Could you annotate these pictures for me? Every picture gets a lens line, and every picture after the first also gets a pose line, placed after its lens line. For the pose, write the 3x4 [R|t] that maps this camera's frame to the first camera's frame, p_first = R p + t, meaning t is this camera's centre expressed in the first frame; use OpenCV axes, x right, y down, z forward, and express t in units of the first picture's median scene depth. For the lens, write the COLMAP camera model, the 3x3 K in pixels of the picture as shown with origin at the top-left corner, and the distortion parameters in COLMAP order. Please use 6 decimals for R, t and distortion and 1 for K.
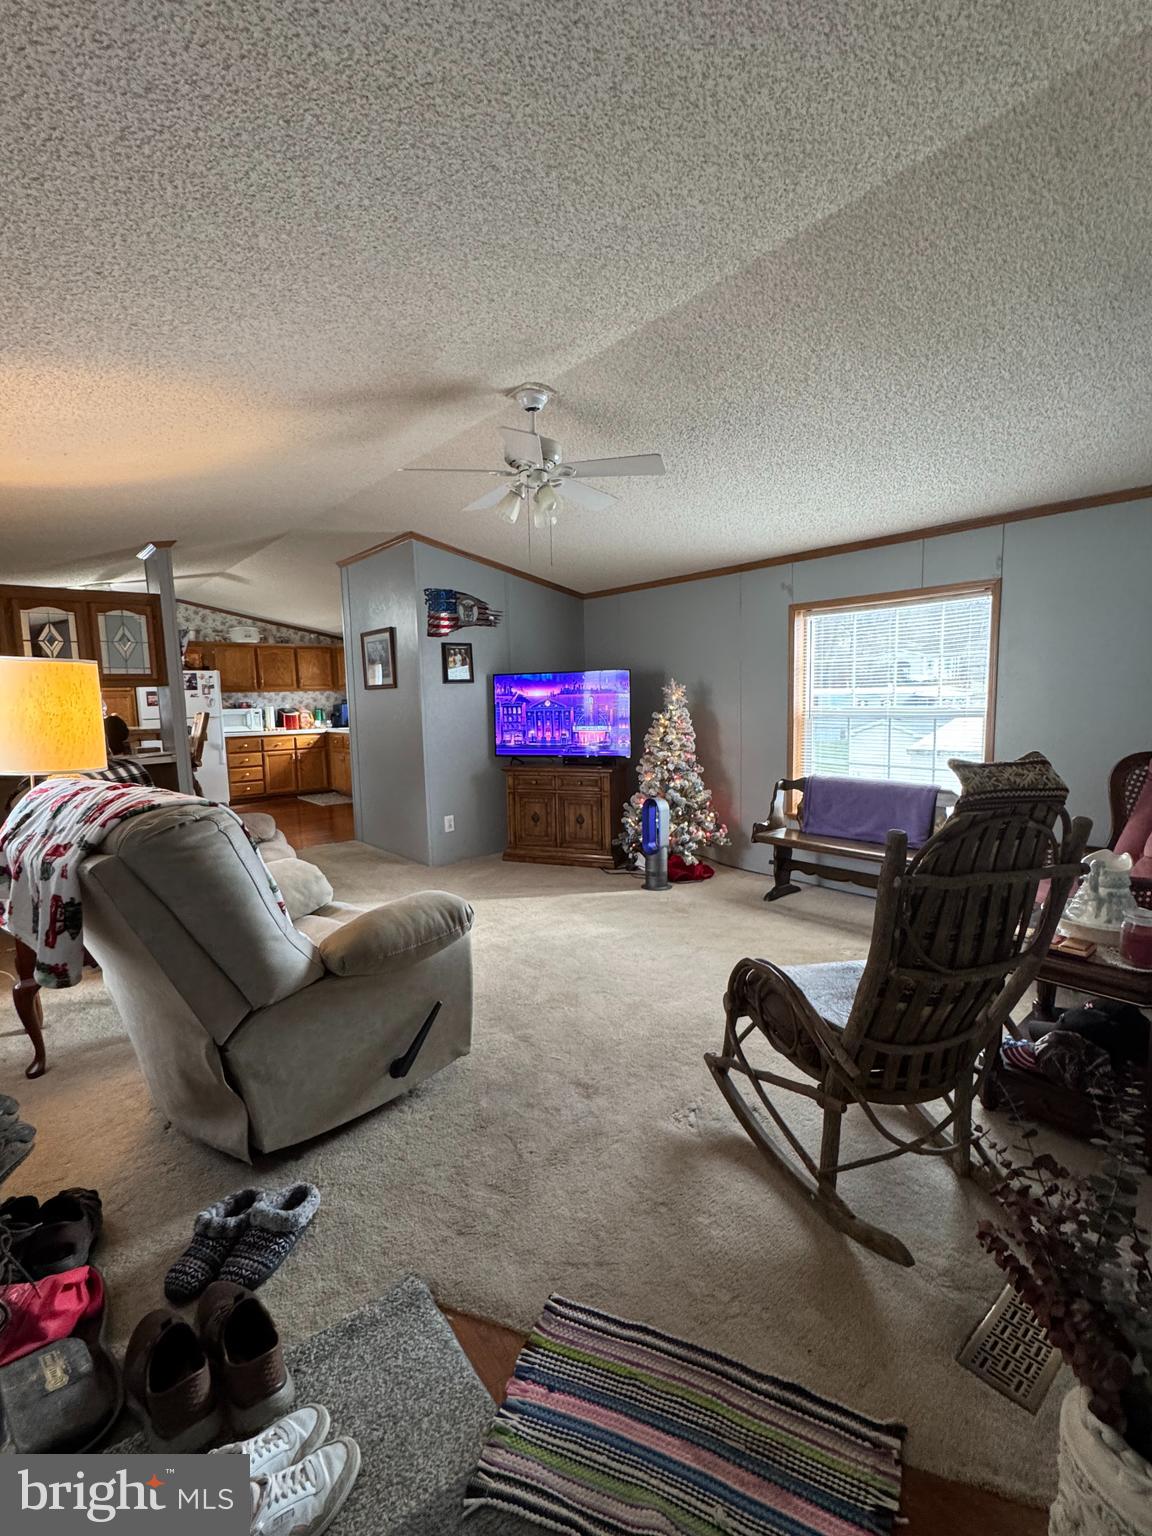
lens RADIAL K [[684.3, 0, 574.5], [0, 684.3, 771.0], [0, 0, 1]] dist [-0.001497, -0.000099]
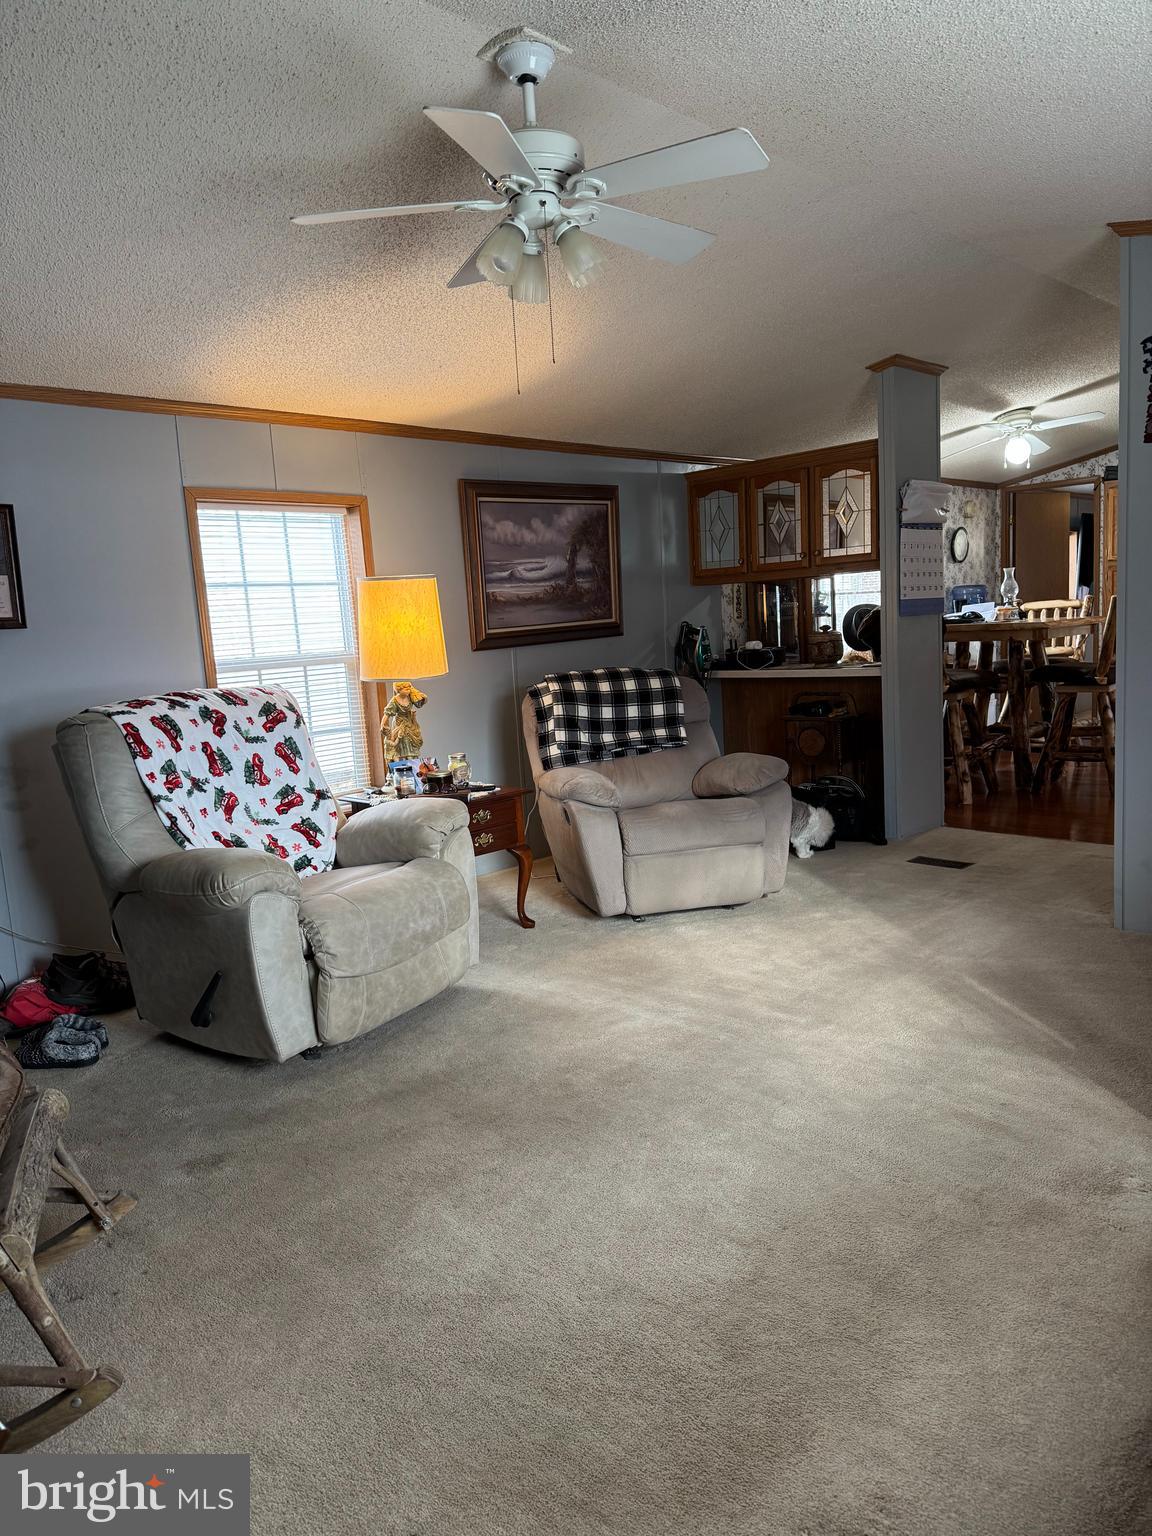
lens RADIAL K [[1071.4, 0, 582.9], [0, 1071.4, 772.6], [0, 0, 1]] dist [0.108716, -0.153970]
pose [[0.102911, 0.159679, -0.981790, 0.300169], [-0.057345, 0.986341, 0.154409, -0.040900], [0.993036, 0.040410, 0.110662, 0.327995]]
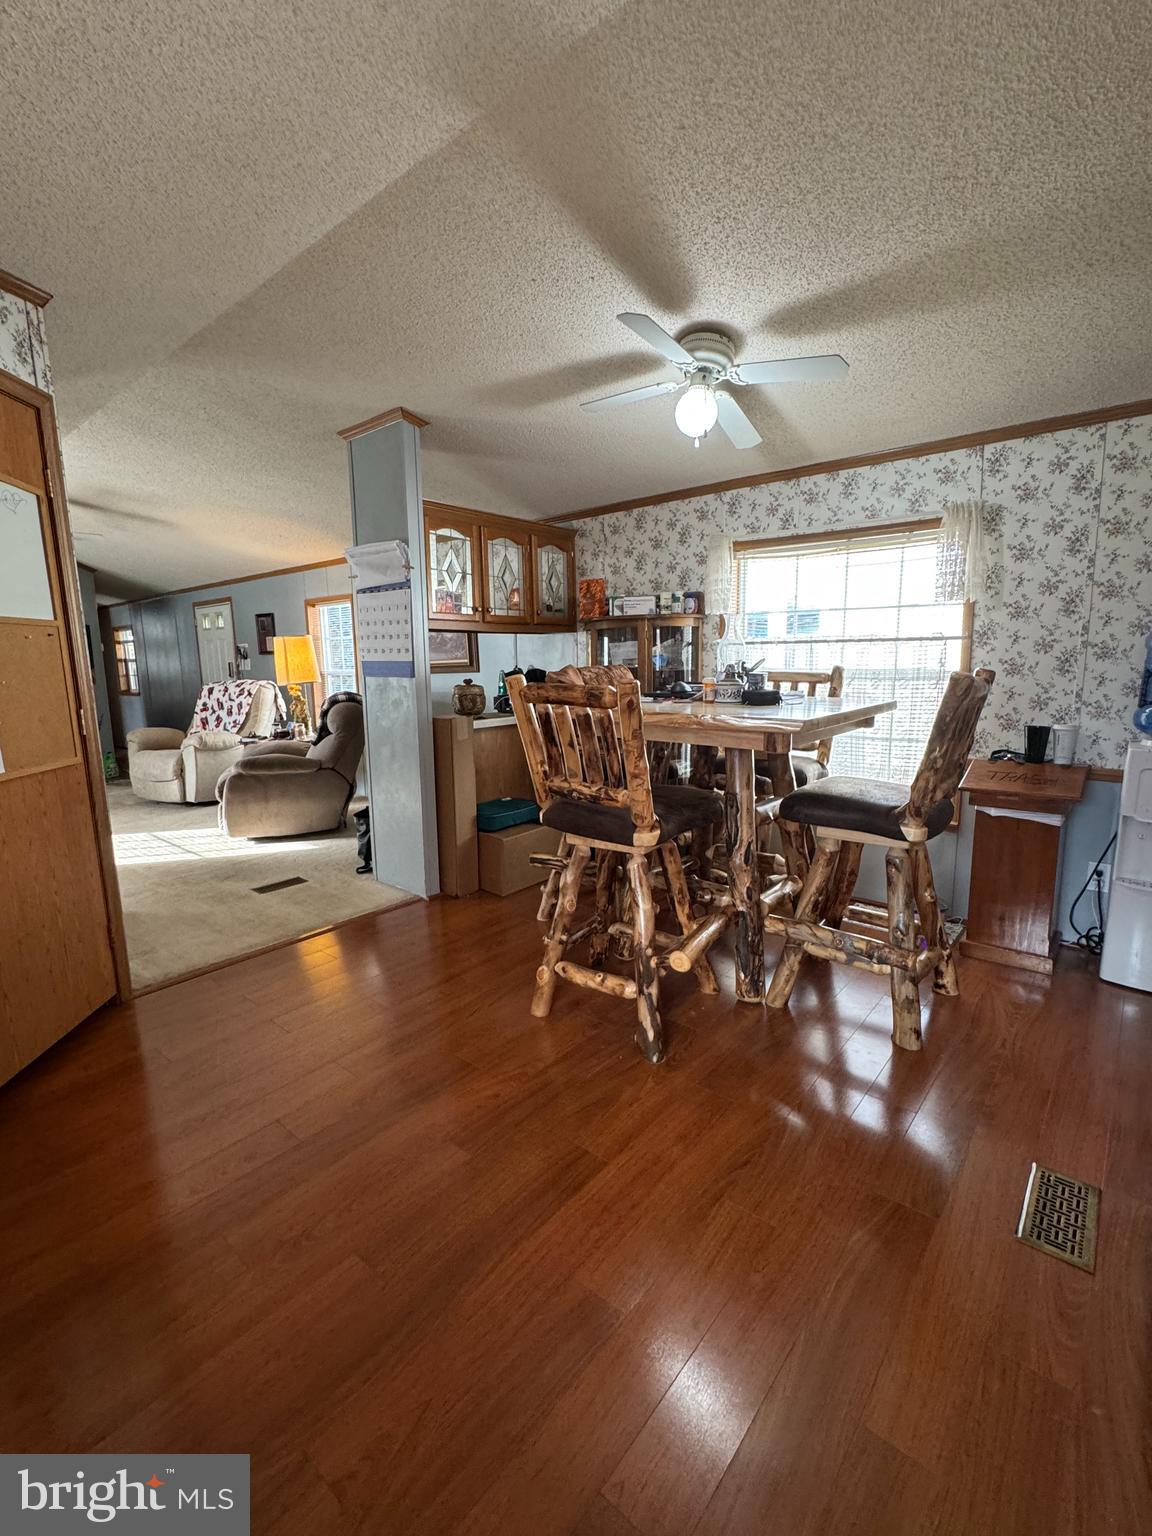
lens RADIAL K [[691.3, 0, 566.5], [0, 691.3, 774.2], [0, 0, 1]] dist [-0.002473, -0.000115]
pose [[-0.988213, 0.065196, -0.138505, -0.394644], [0.023828, 0.959258, 0.281524, -0.105431], [0.151216, 0.274906, -0.949505, 1.039866]]
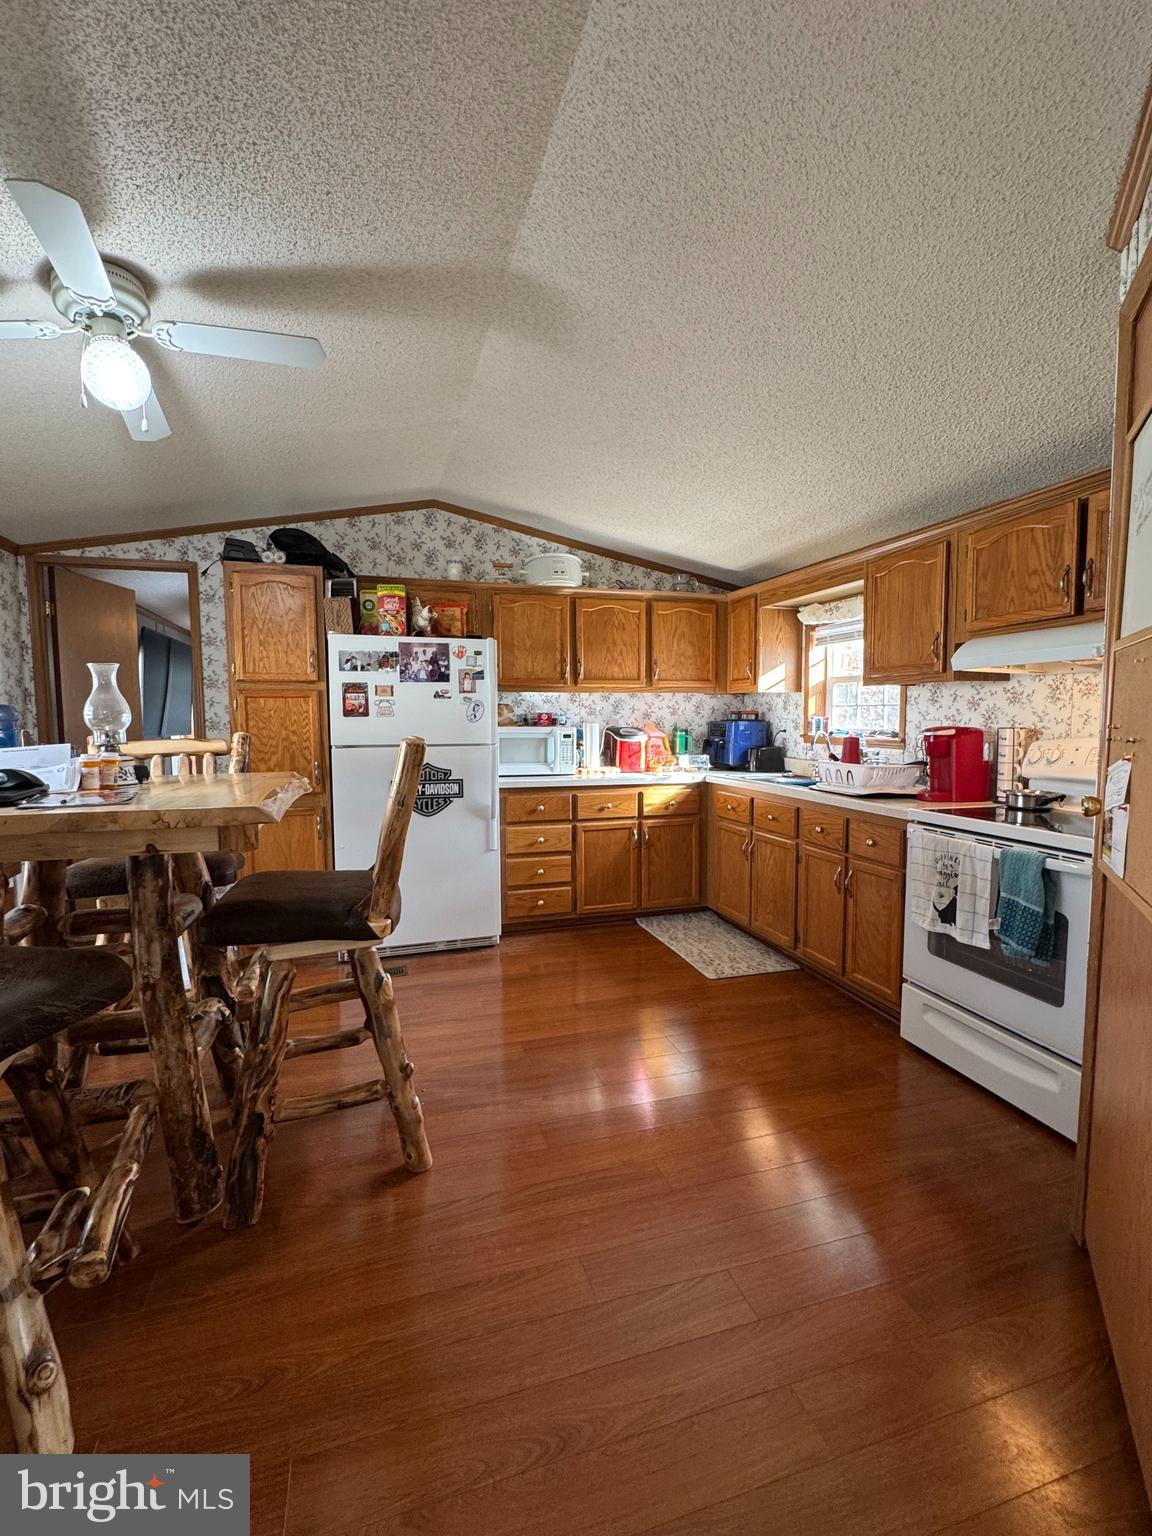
lens RADIAL K [[684.3, 0, 574.5], [0, 684.3, 771.0], [0, 0, 1]] dist [-0.001497, -0.000099]
pose [[0.920766, 0.049798, -0.386924, -0.290299], [-0.059570, 0.998136, -0.013296, -0.057516], [0.385540, 0.035291, 0.922016, 0.598417]]
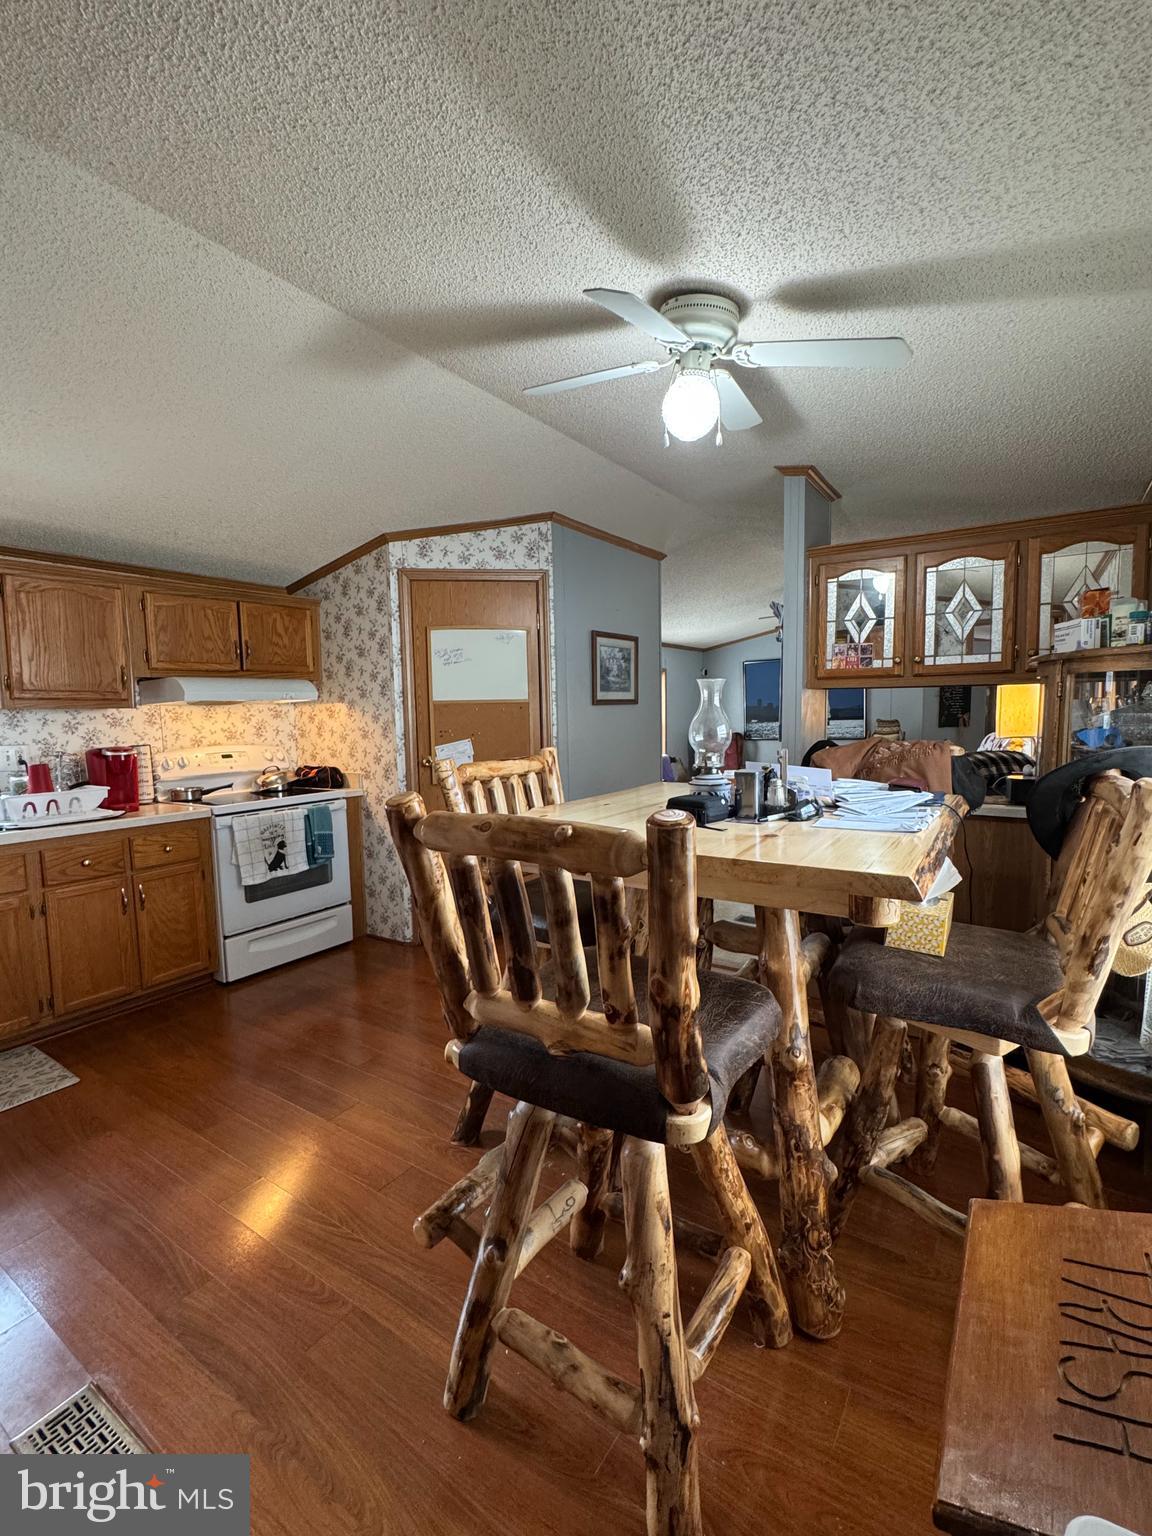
lens RADIAL K [[684.3, 0, 574.5], [0, 684.3, 771.0], [0, 0, 1]] dist [-0.001497, -0.000099]
pose [[-0.272371, -0.055778, 0.960574, -0.698874], [0.135048, 0.986220, 0.095560, -0.083317], [-0.952668, 0.155752, -0.261085, 0.836132]]
